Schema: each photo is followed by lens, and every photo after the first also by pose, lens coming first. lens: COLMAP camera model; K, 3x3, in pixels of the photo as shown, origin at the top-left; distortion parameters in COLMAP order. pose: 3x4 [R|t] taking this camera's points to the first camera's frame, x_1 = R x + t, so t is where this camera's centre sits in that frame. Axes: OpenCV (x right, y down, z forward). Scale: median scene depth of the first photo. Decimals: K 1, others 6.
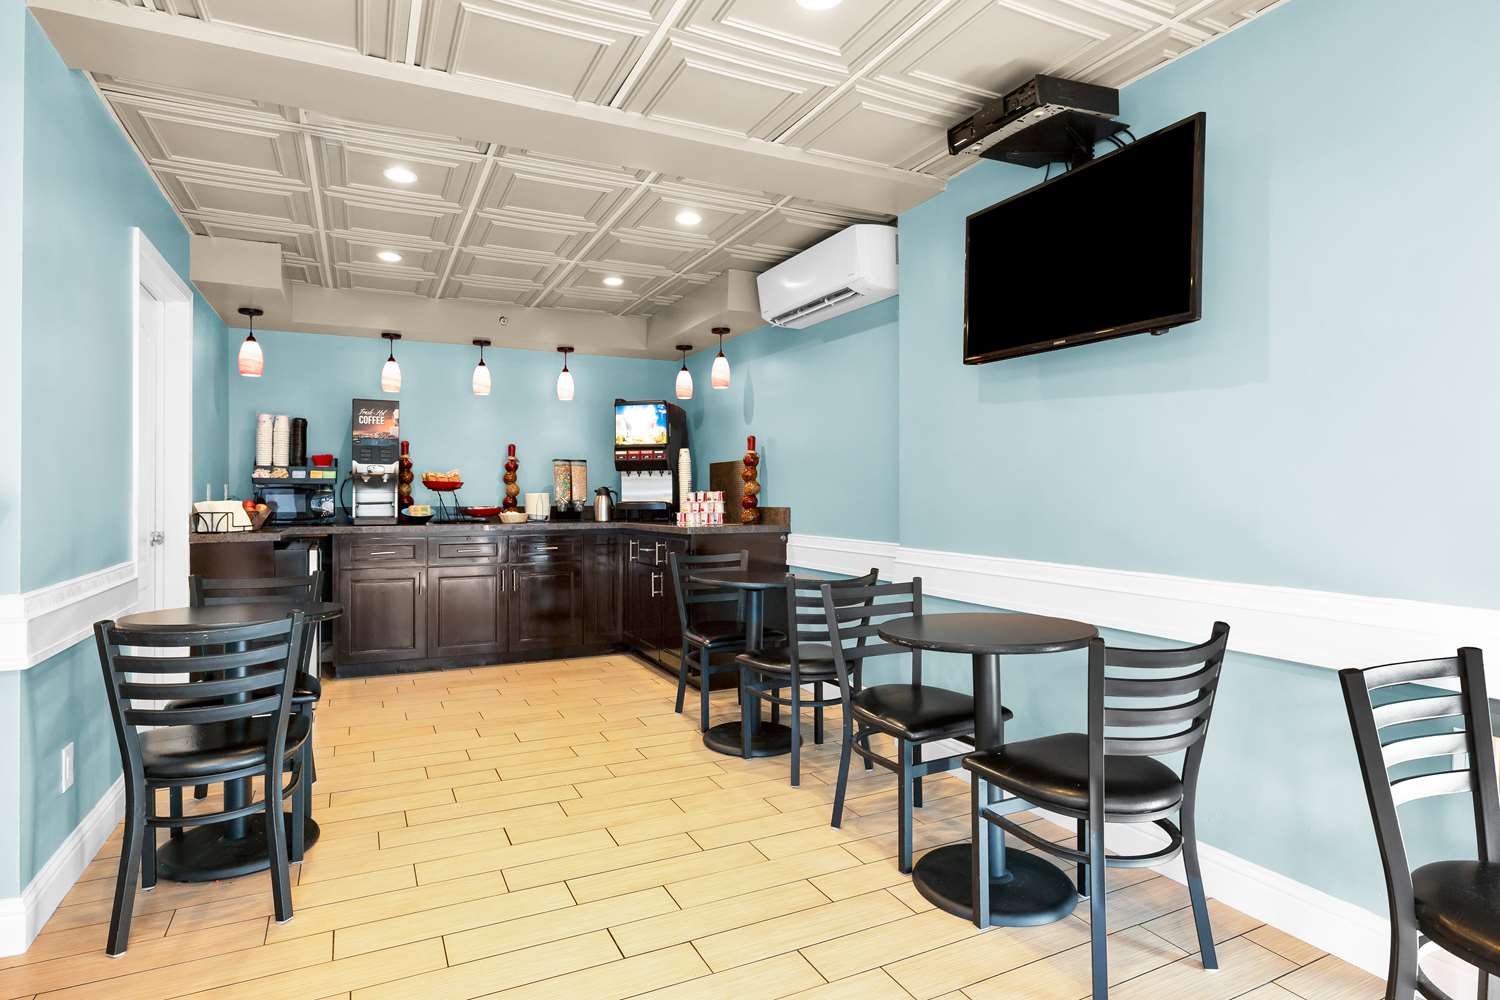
lens RADIAL K [[798.9, 0, 753.5], [0, 798.9, 490.5], [0, 0, 1]] dist [-0.003075, -0.001291]
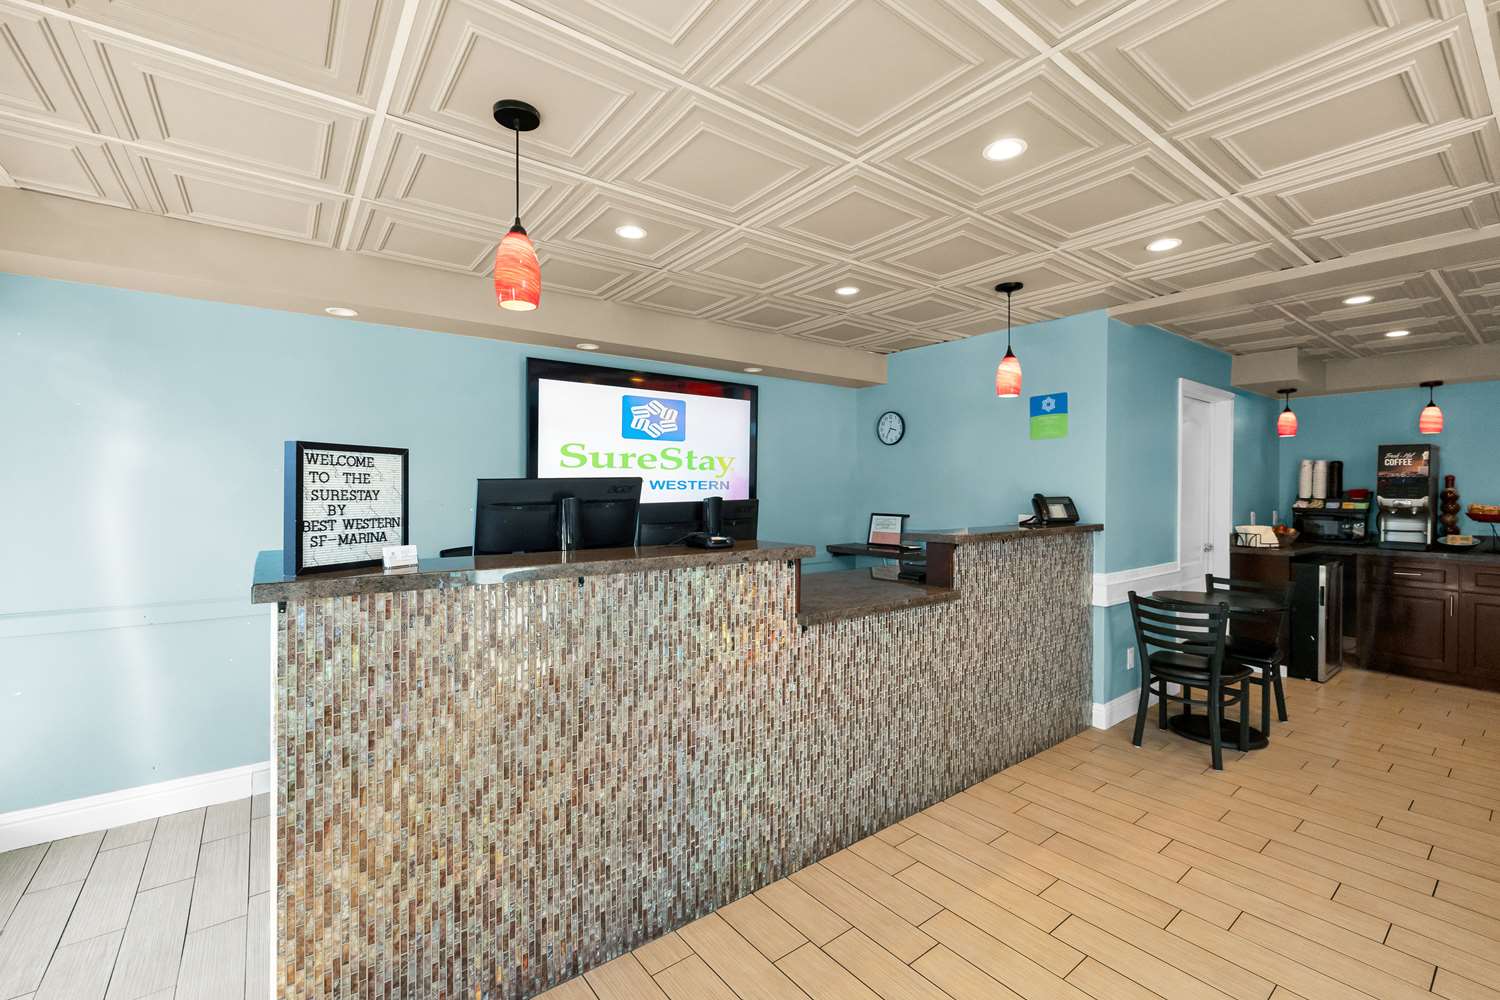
lens RADIAL K [[631.6, 0, 737.6], [0, 631.6, 494.3], [0, 0, 1]] dist [-0.001185, 0.000133]
pose [[0.187202, 0.011330, -0.982256, 0.261034], [-0.003514, 0.999935, 0.010864, -0.045251], [0.982315, 0.001418, 0.187229, -0.150175]]
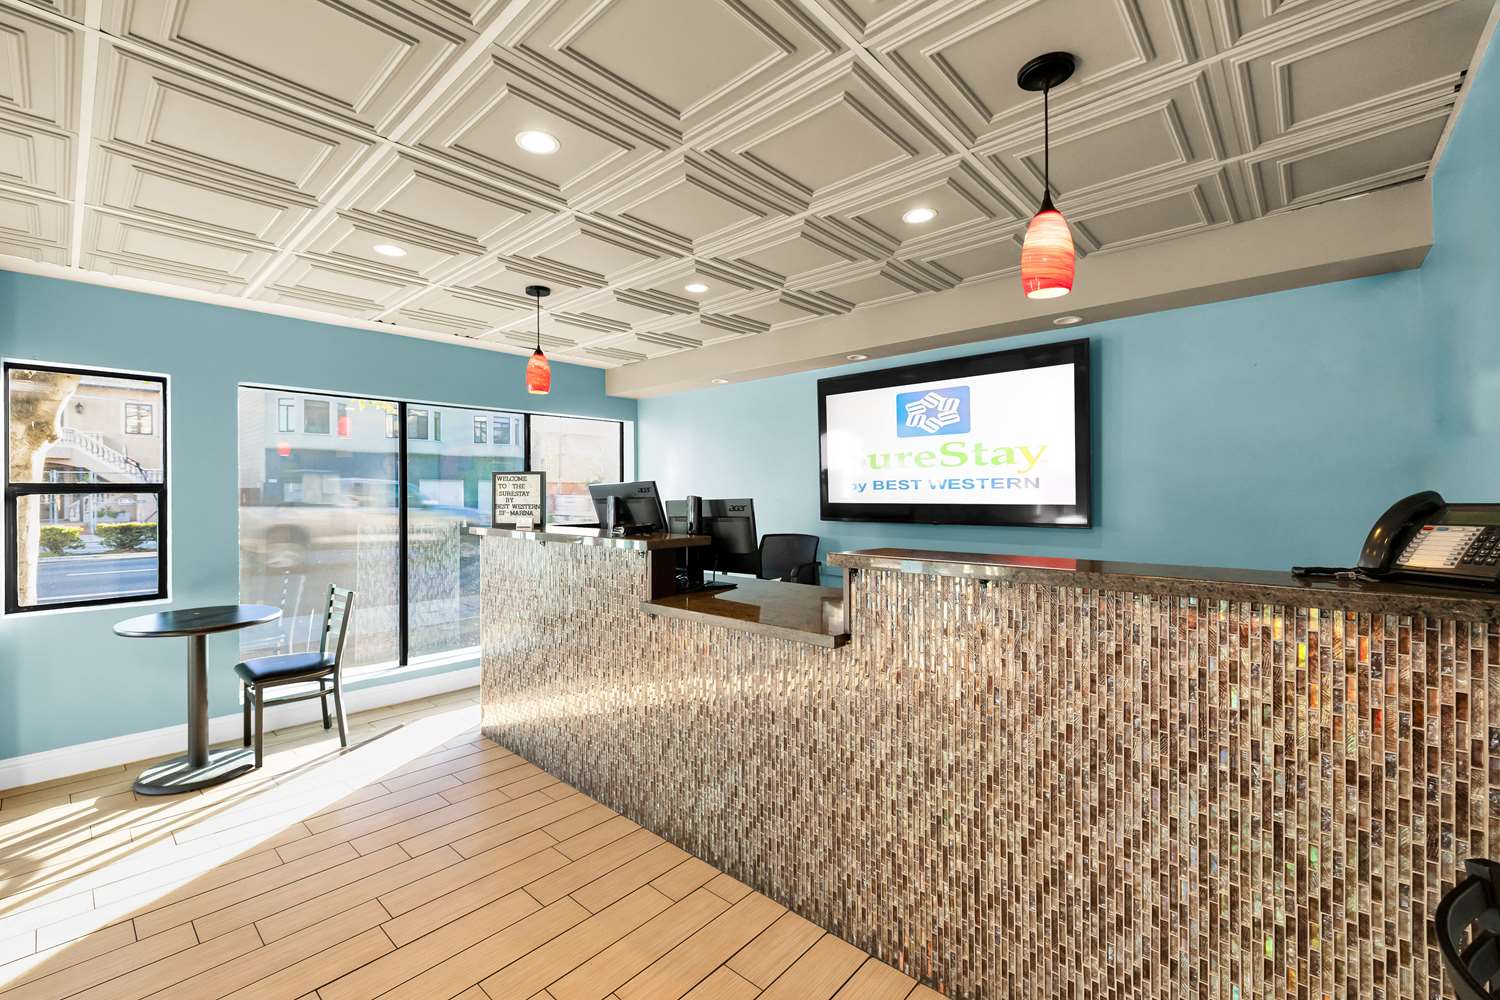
lens RADIAL K [[631.6, 0, 749.1], [0, 631.6, 493.4], [0, 0, 1]] dist [-0.001185, 0.000133]
pose [[-0.928573, 0.007931, -0.371066, -0.050502], [0.007118, 0.999968, 0.003560, -0.042042], [0.371082, 0.000665, -0.928600, 0.455412]]
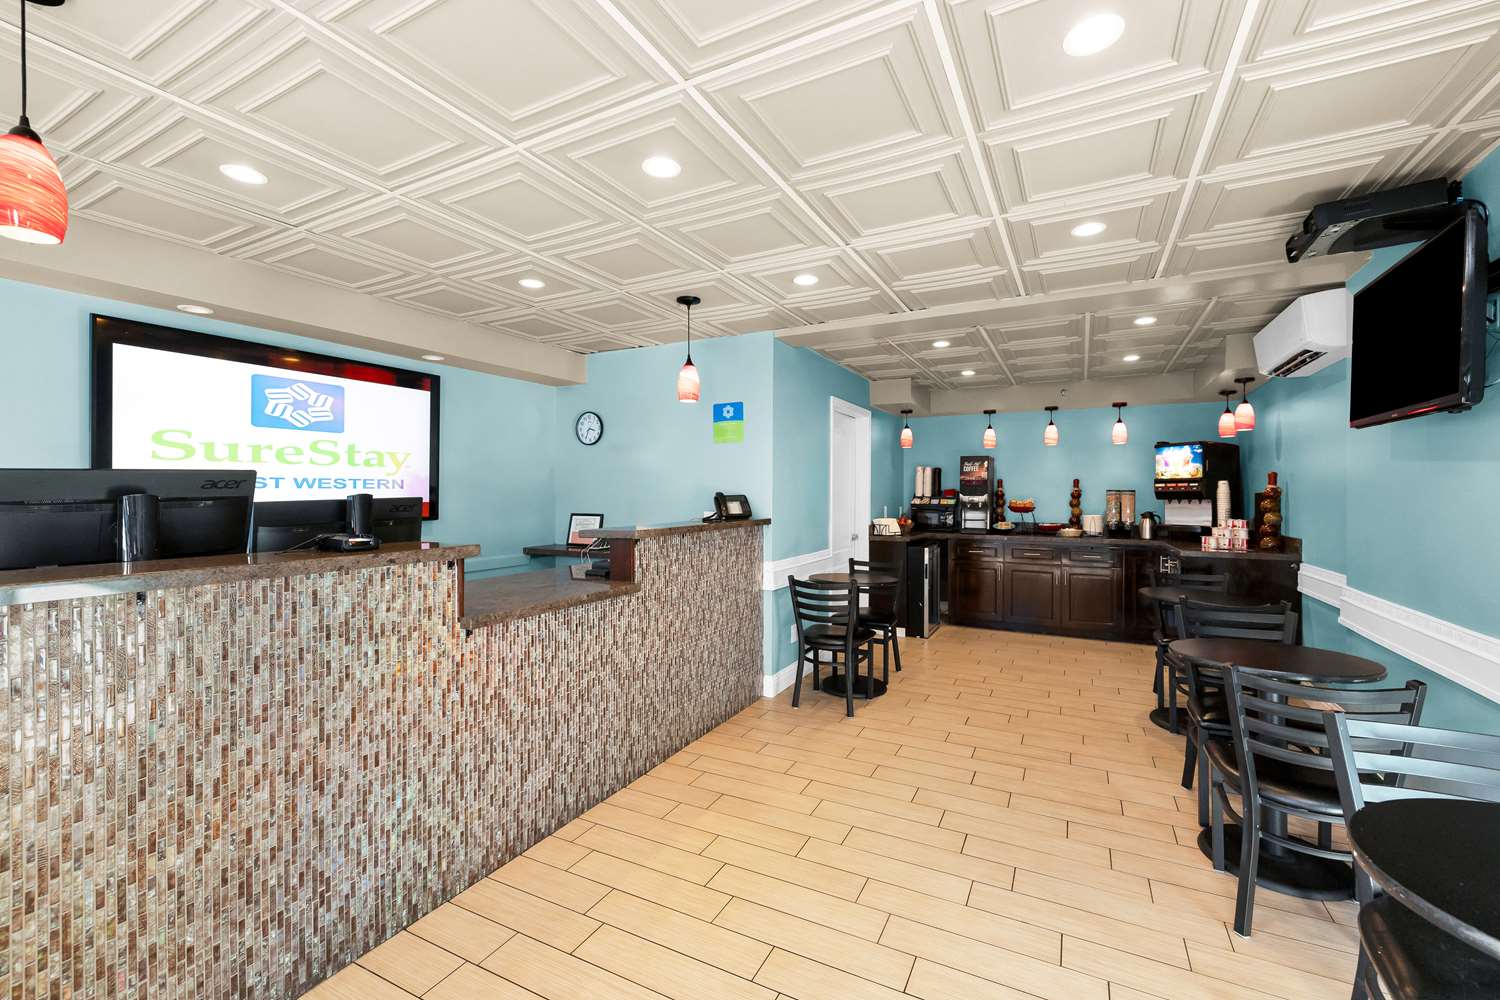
lens RADIAL K [[631.6, 0, 743.8], [0, 631.6, 498.8], [0, 0, 1]] dist [-0.001185, 0.000133]
pose [[0.586101, 0.009478, -0.810182, 0.279350], [-0.001050, 0.999940, 0.010938, -0.039701], [0.810237, -0.005560, 0.586076, -0.117977]]
